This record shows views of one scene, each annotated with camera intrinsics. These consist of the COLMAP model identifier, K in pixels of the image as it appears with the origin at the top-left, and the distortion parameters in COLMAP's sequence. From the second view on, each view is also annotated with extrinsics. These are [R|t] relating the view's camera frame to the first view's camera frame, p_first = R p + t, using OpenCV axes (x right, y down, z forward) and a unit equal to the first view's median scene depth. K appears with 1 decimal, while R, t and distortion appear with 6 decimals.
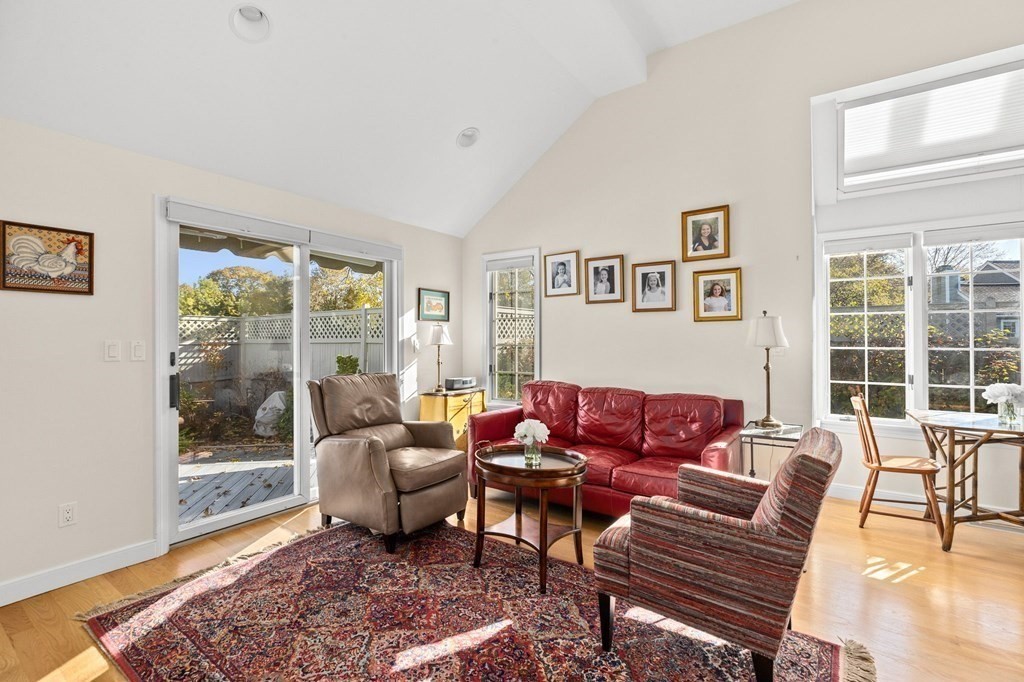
lens RADIAL K [[451.9, 0, 510.9], [0, 451.9, 336.6], [0, 0, 1]] dist [0.000457, 0.000223]
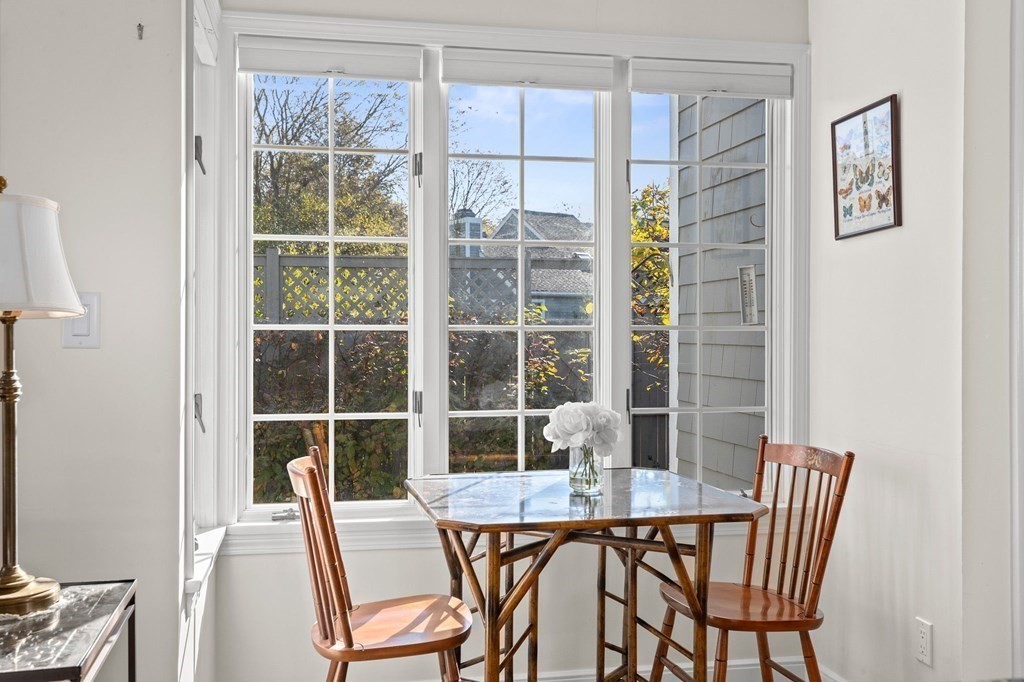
lens RADIAL K [[1044.9, 0, 512.0], [0, 1044.9, 341.0], [0, 0, 1]] dist [-0.002129, -0.000479]
pose [[0.688914, -0.004101, 0.724832, 0.282207], [-0.008701, 0.999865, 0.013926, 0.027966], [-0.724791, -0.015900, 0.688785, 0.313647]]
